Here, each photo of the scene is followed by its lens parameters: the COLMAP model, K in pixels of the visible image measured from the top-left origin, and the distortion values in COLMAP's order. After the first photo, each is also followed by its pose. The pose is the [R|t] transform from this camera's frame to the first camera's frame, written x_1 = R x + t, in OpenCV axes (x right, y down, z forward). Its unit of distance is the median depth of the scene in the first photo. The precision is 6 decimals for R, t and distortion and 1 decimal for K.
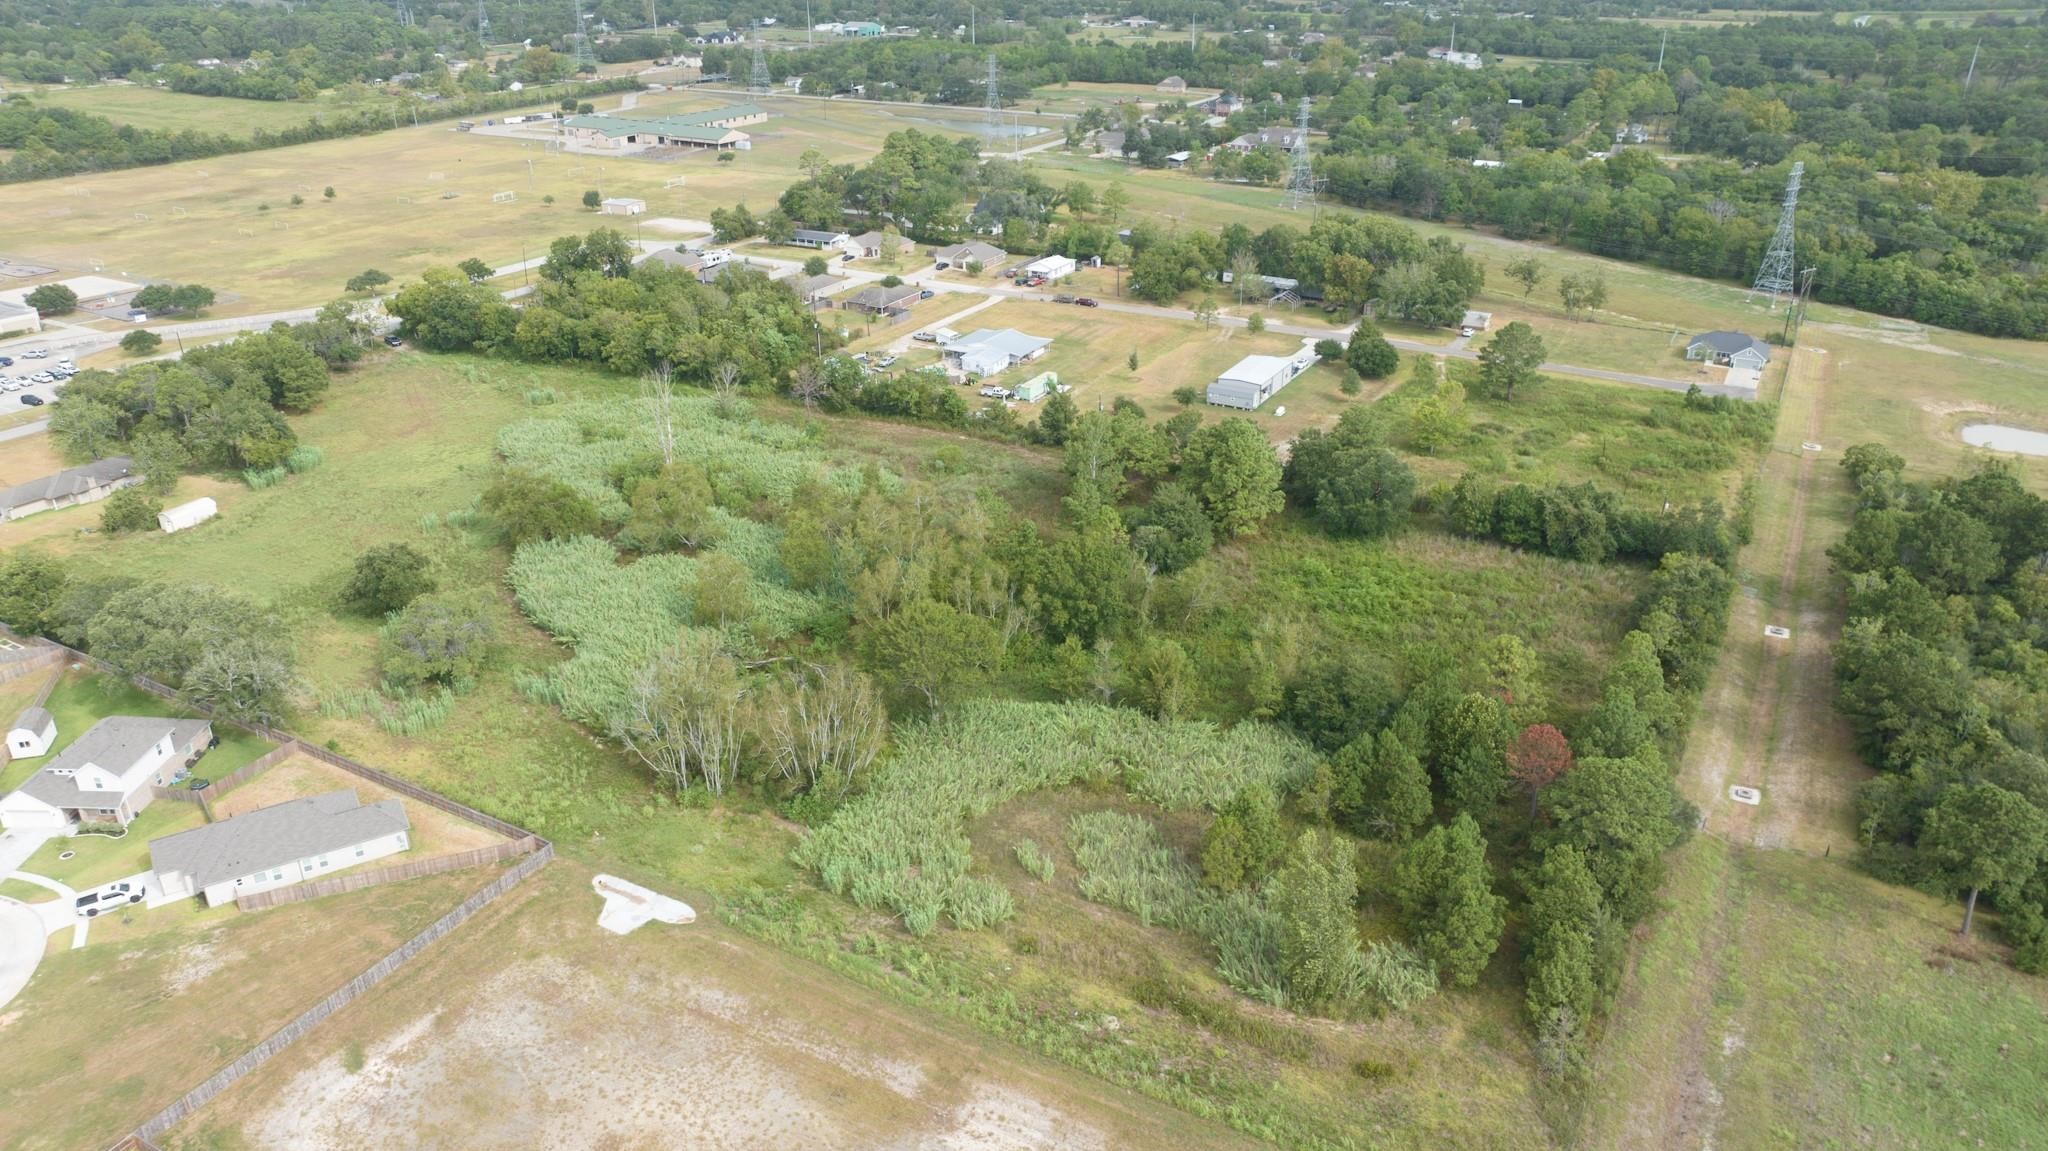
lens RADIAL K [[1442.3, 0, 1024.0], [0, 1442.3, 575.5], [0, 0, 1]] dist [-0.027116, 0.020381]
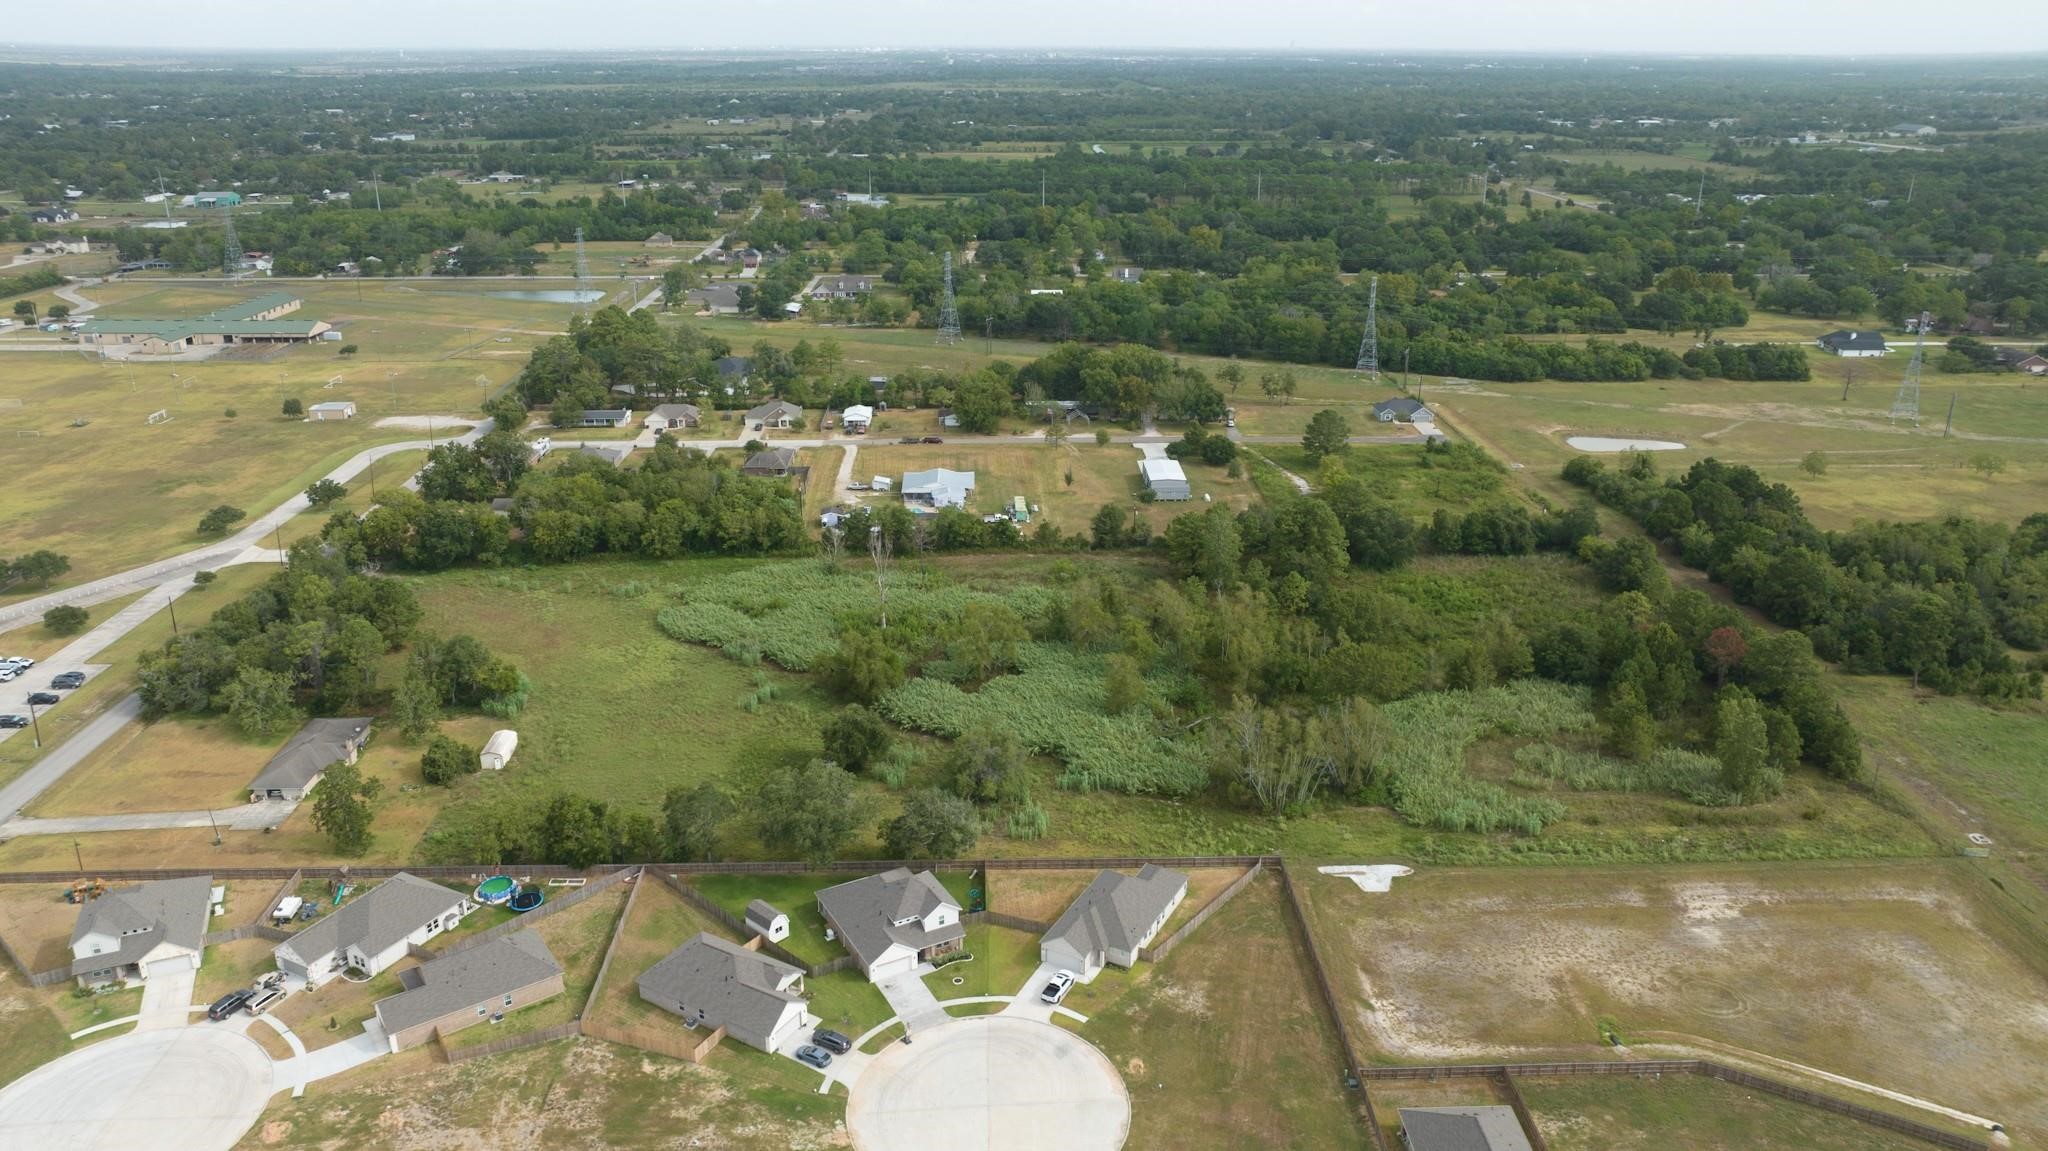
lens RADIAL K [[1442.3, 0, 1024.0], [0, 1442.3, 575.5], [0, 0, 1]] dist [-0.027116, 0.020381]
pose [[0.856697, -0.175273, 0.485129, -0.558384], [0.213187, 0.976727, -0.023588, -0.045166], [-0.469704, 0.123631, 0.874124, -0.052509]]
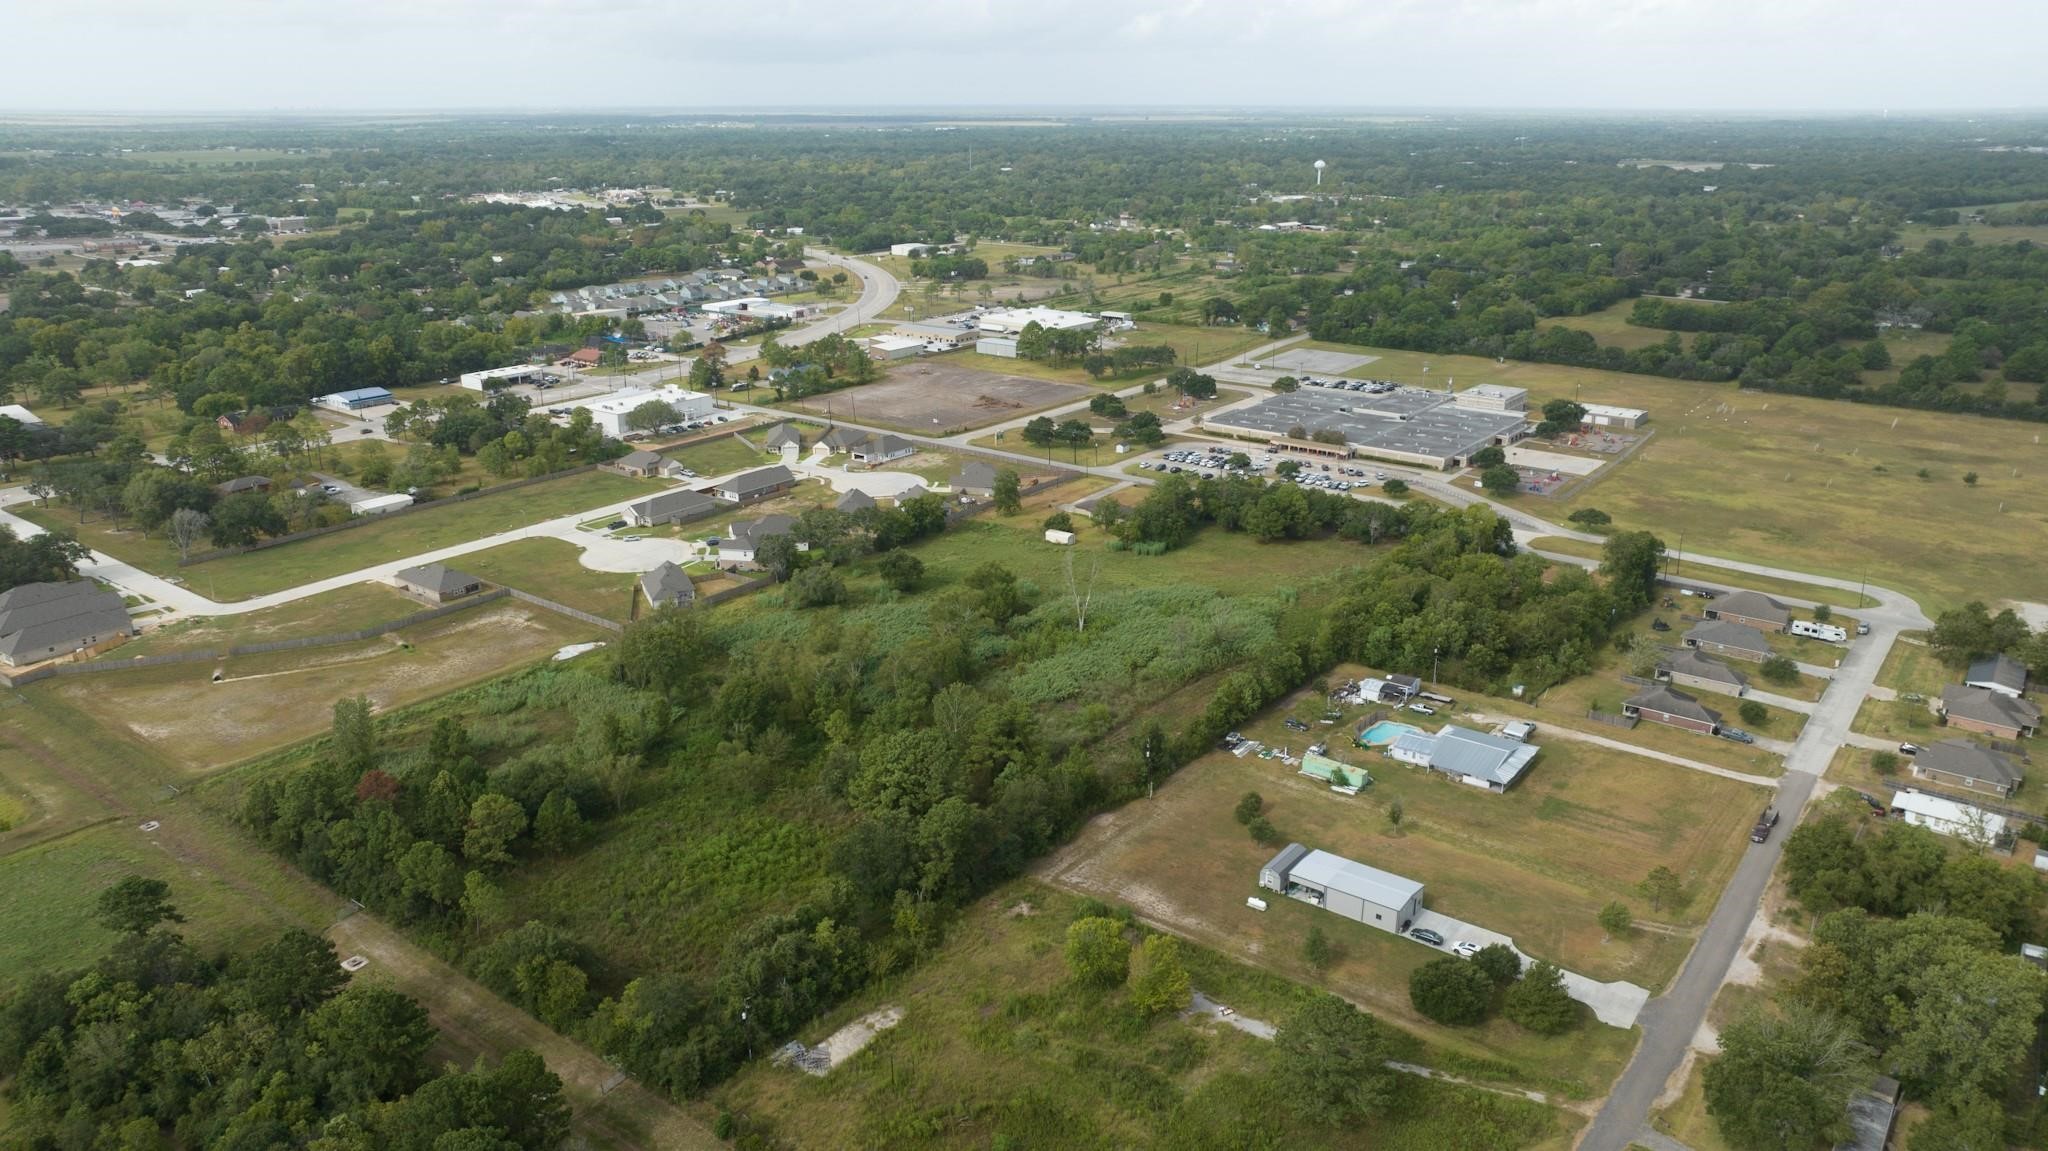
lens RADIAL K [[1442.3, 0, 1024.0], [0, 1442.3, 575.5], [0, 0, 1]] dist [-0.027116, 0.020381]
pose [[-0.139114, 0.316908, -0.938199, 0.802384], [-0.418769, 0.839704, 0.345732, -0.442337], [0.897374, 0.440984, 0.015896, 0.723198]]
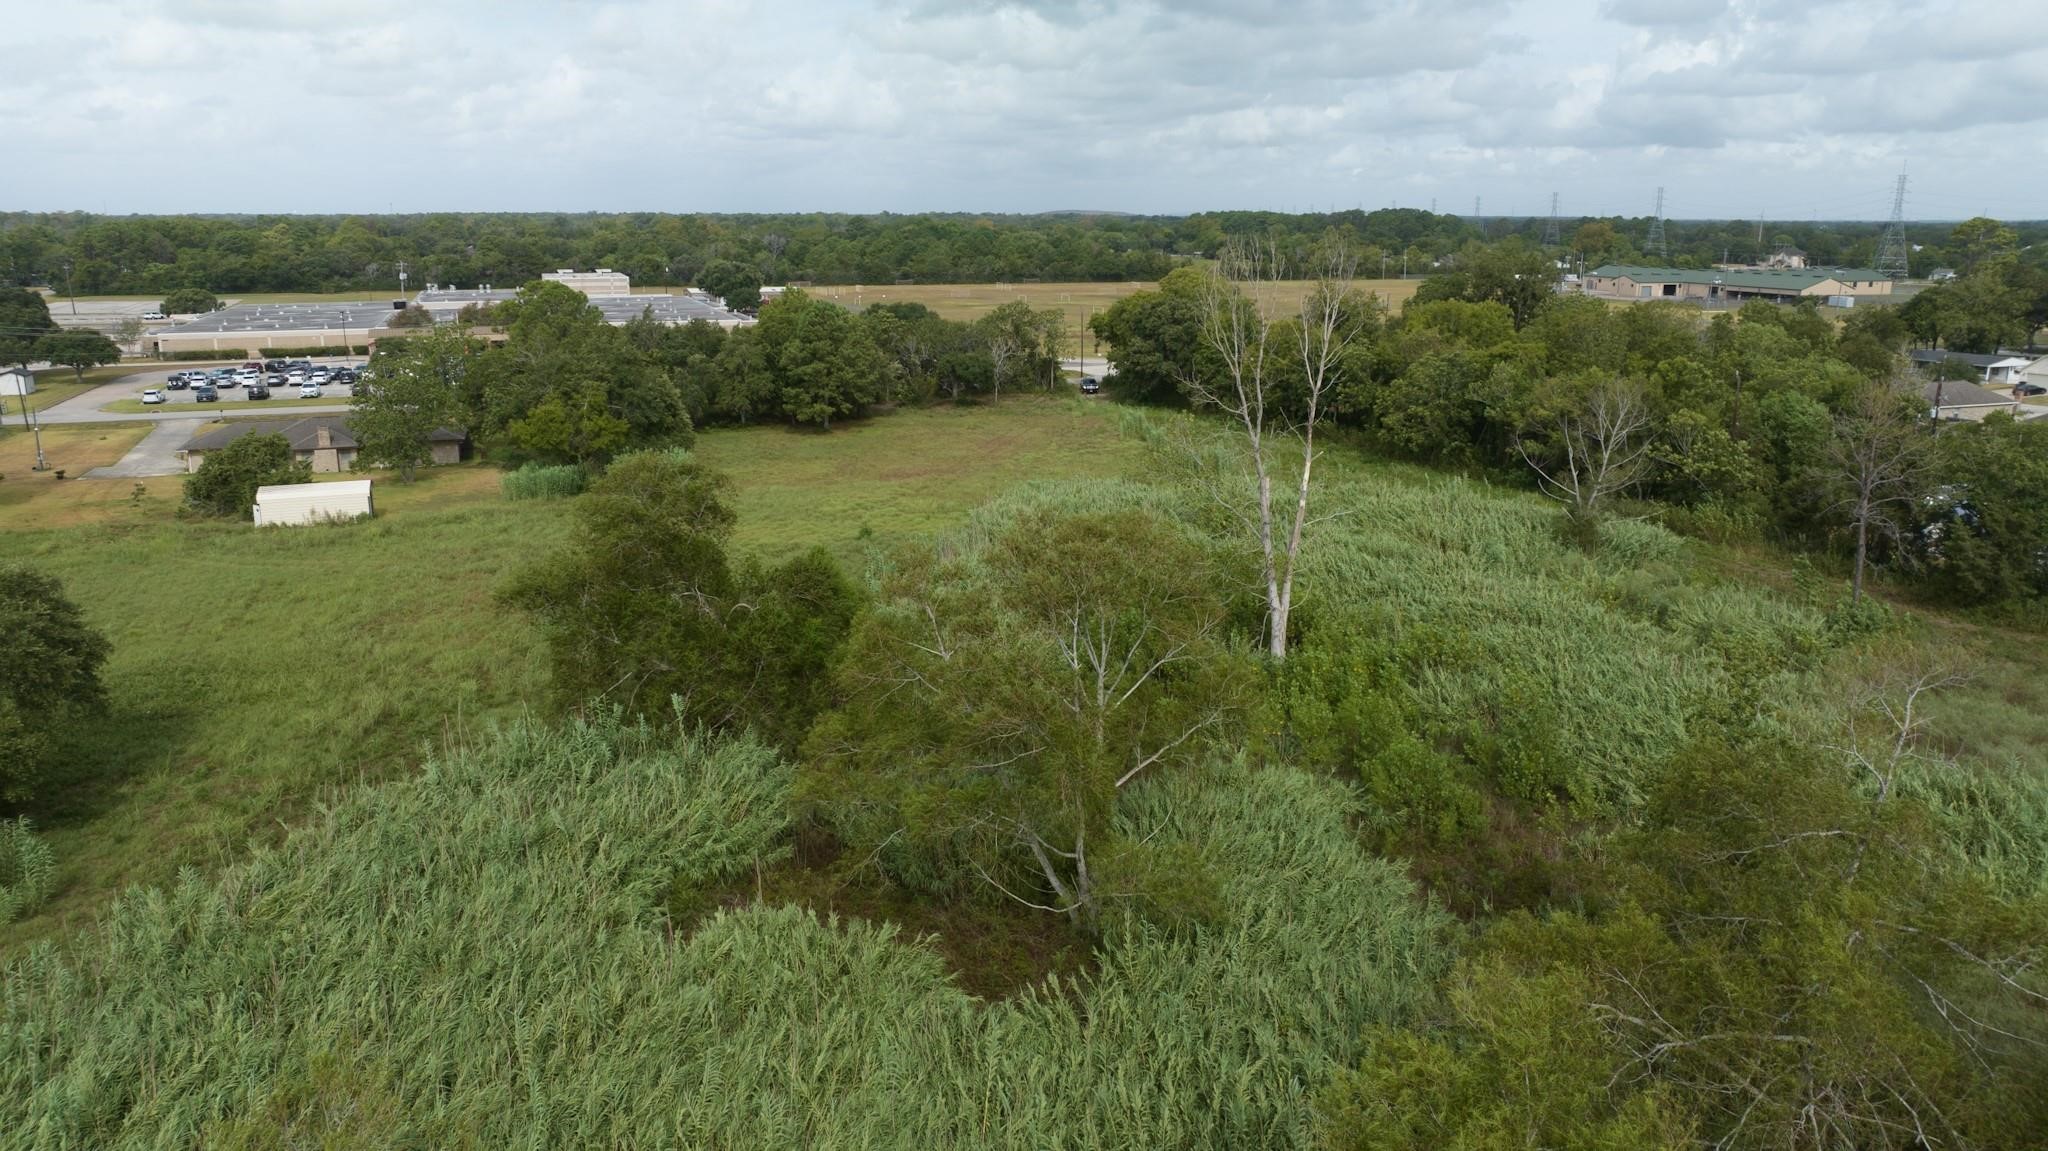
lens RADIAL K [[1437.3, 0, 1024.0], [0, 1437.3, 575.5], [0, 0, 1]] dist [-0.016724, 0.000765]
pose [[0.755244, 0.166111, -0.634045, -0.082281], [-0.282611, 0.955340, -0.086347, -0.034309], [0.591386, 0.244401, 0.768460, 0.593379]]
